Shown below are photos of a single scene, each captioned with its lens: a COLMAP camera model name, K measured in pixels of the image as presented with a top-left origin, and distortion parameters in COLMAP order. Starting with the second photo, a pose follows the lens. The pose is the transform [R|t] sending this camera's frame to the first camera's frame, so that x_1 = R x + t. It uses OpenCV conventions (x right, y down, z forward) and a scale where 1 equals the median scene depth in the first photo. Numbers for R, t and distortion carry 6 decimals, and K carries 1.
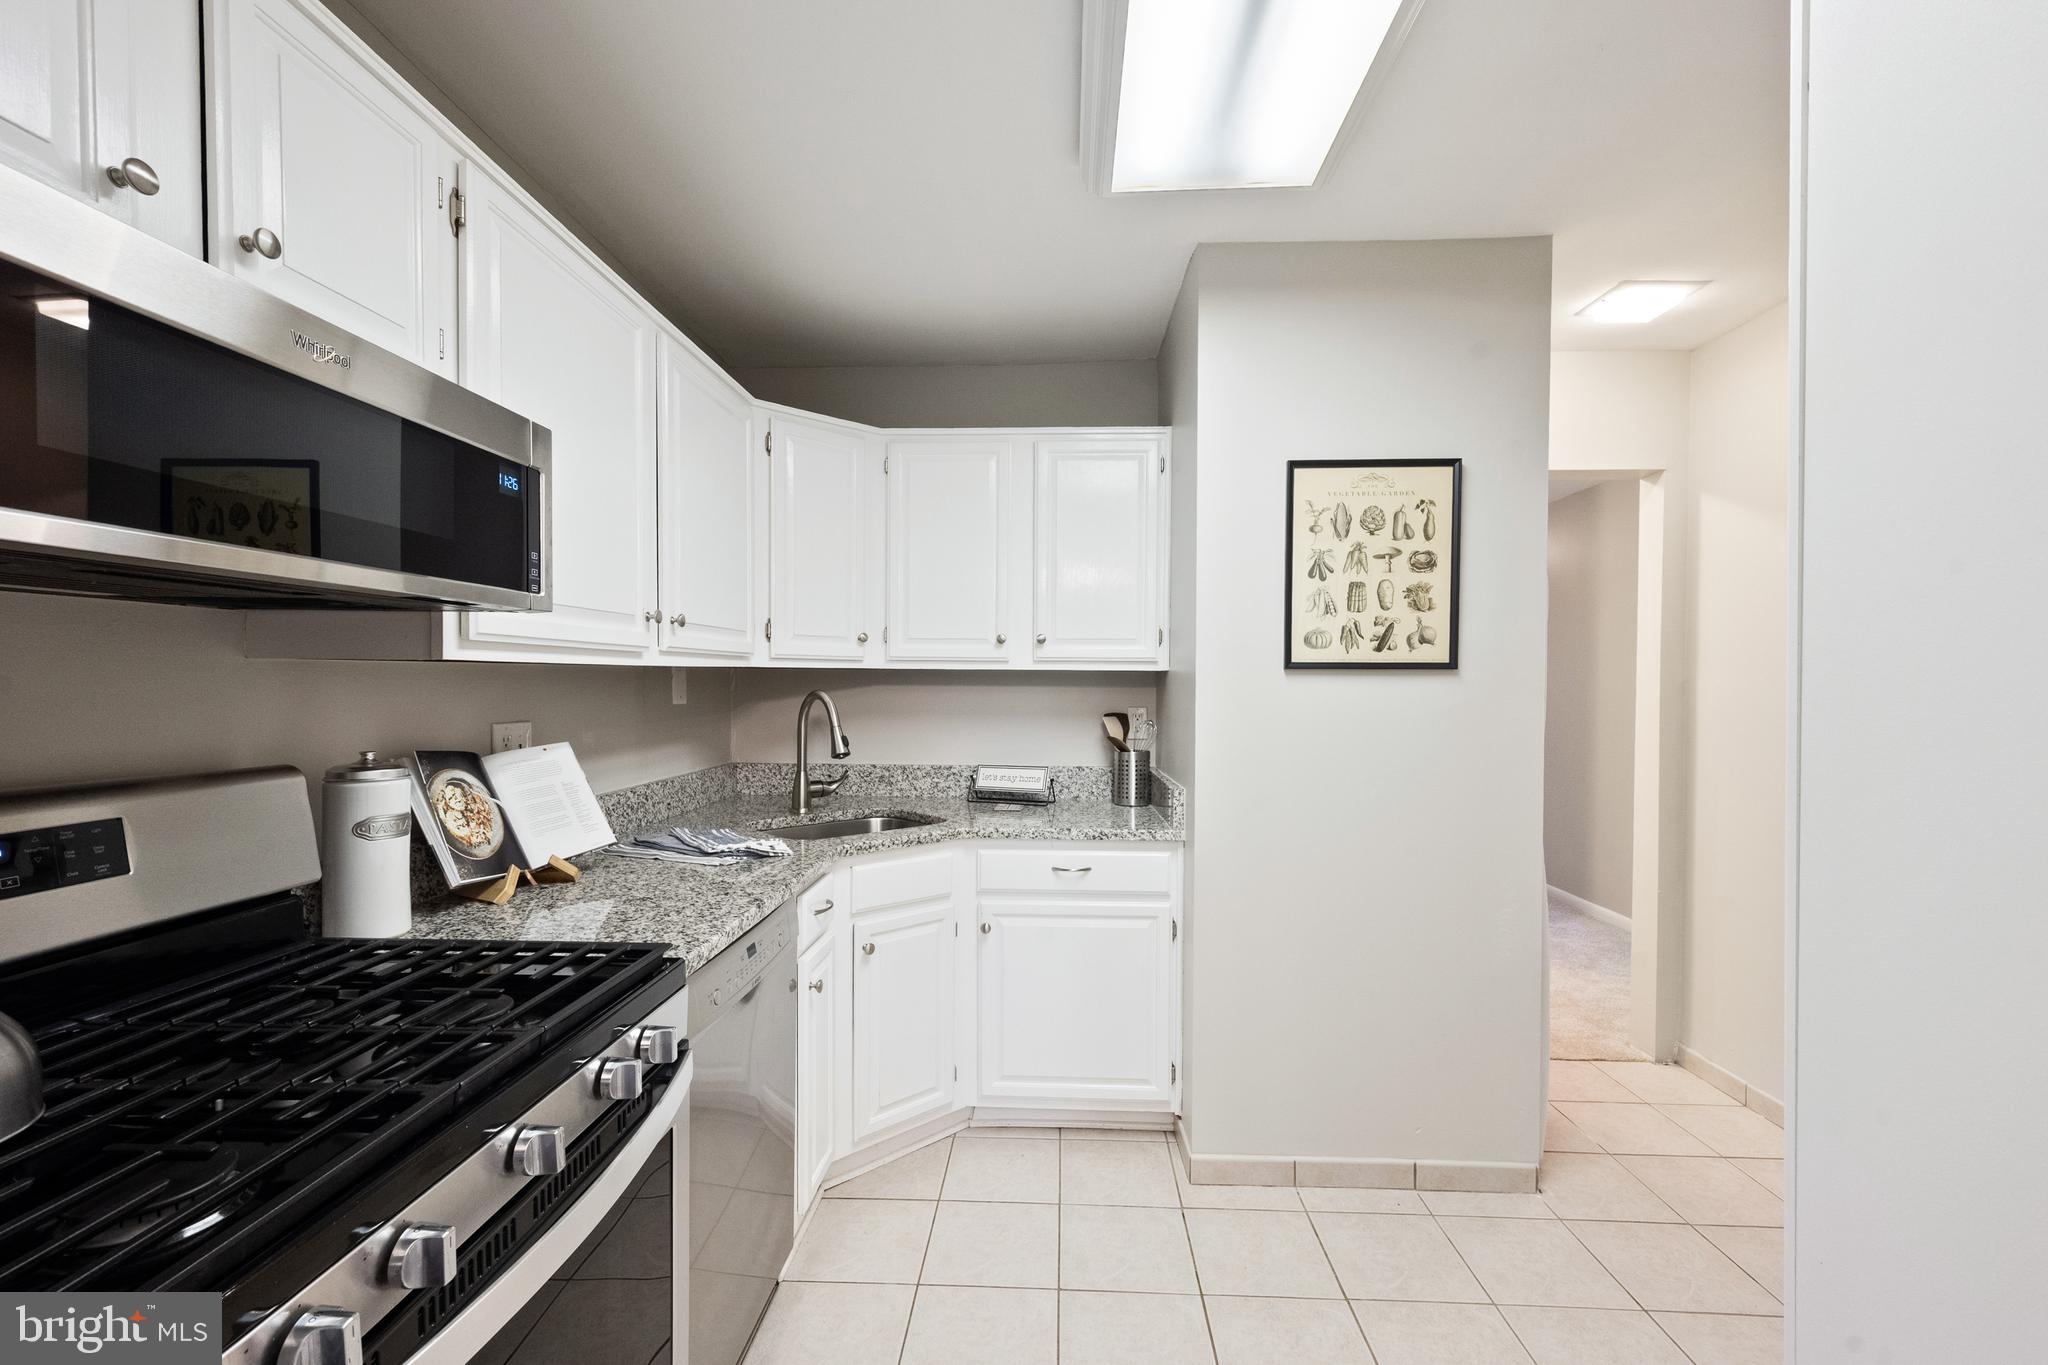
lens RADIAL K [[867.9, 0, 1015.5], [0, 867.9, 718.7], [0, 0, 1]] dist [-0.000387, -0.000034]
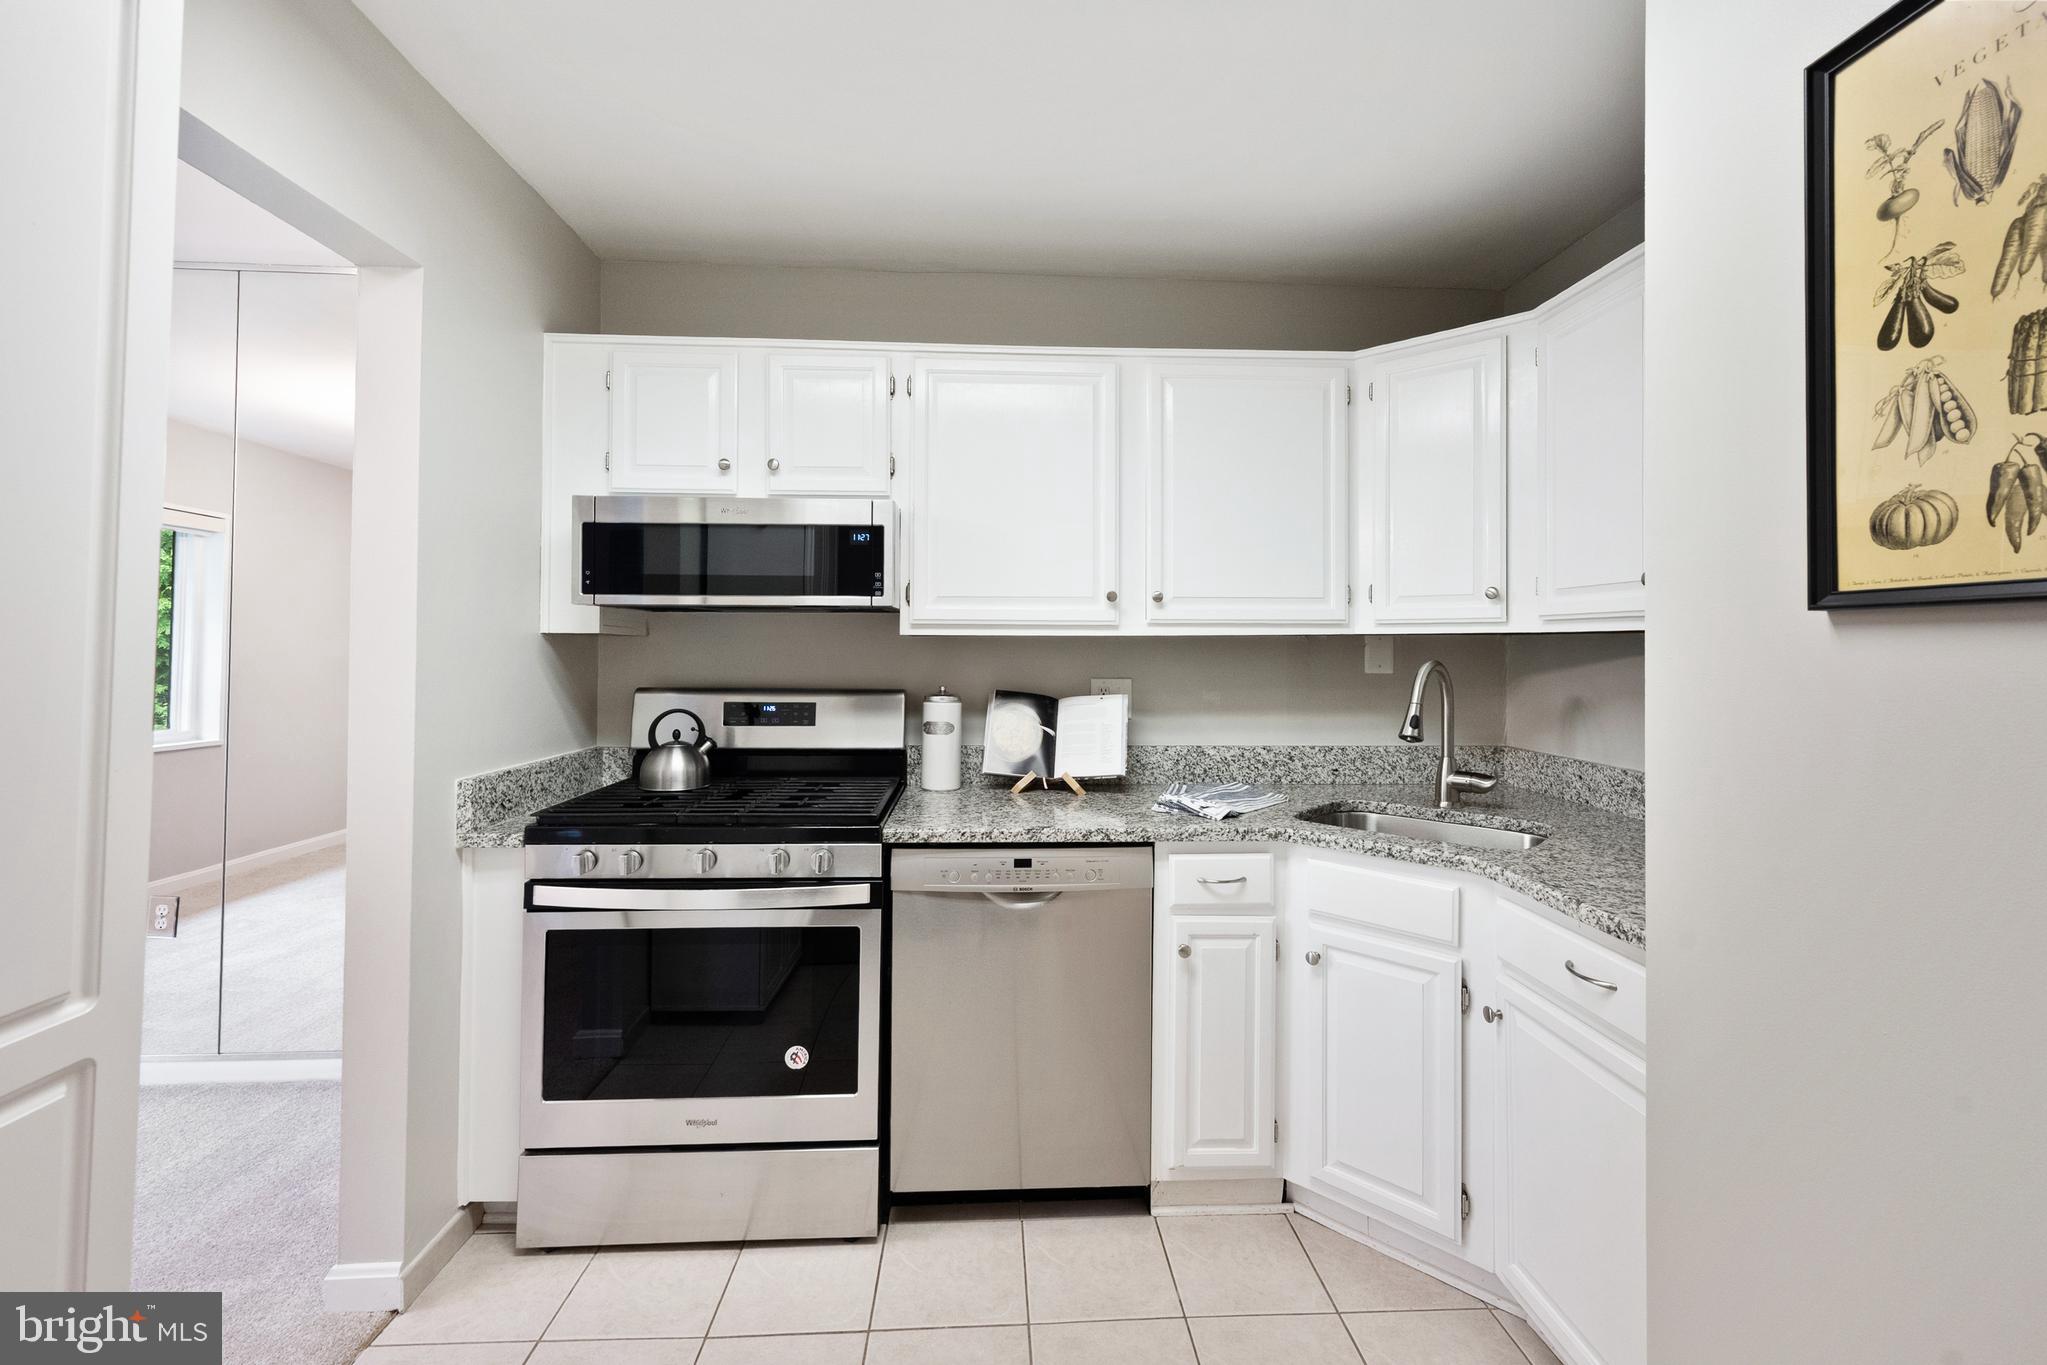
lens RADIAL K [[861.4, 0, 1026.7], [0, 861.4, 656.9], [0, 0, 1]] dist [-0.001513, -0.000048]
pose [[0.086292, 0.006251, -0.996250, 0.658682], [-0.047921, 0.998849, 0.002117, -0.021808], [0.995117, 0.047558, 0.086492, 0.629870]]
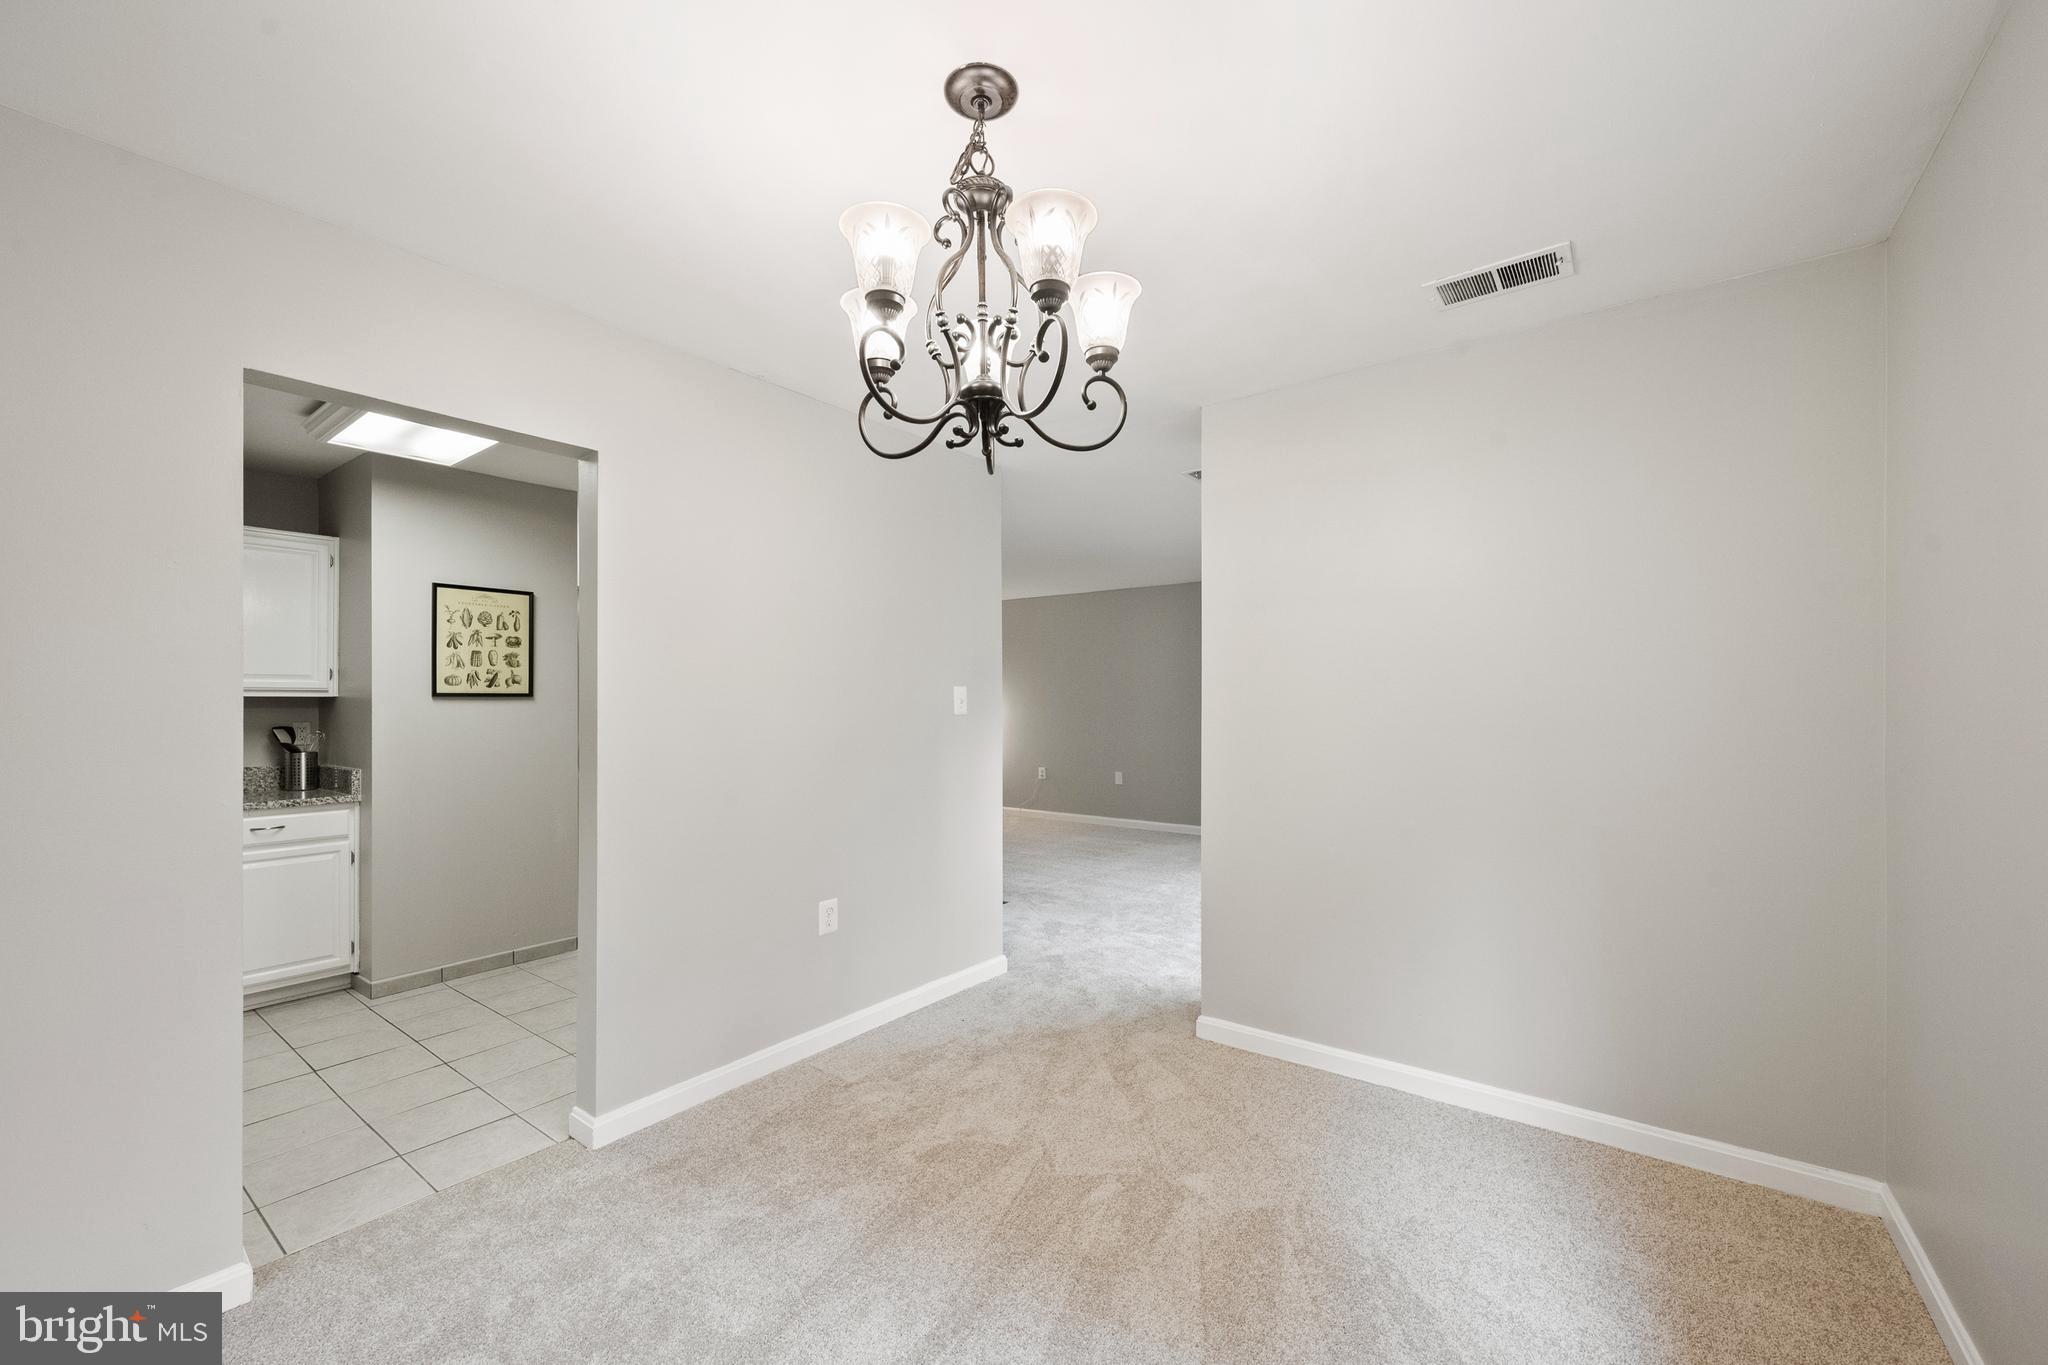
lens RADIAL K [[819.6, 0, 1025.5], [0, 819.6, 688.4], [0, 0, 1]] dist [-0.003851, 0.000177]
pose [[0.566409, 0.007716, 0.824088, -0.395689], [0.038067, 0.998644, -0.035515, 0.033216], [-0.823244, 0.051487, 0.565347, -0.985006]]
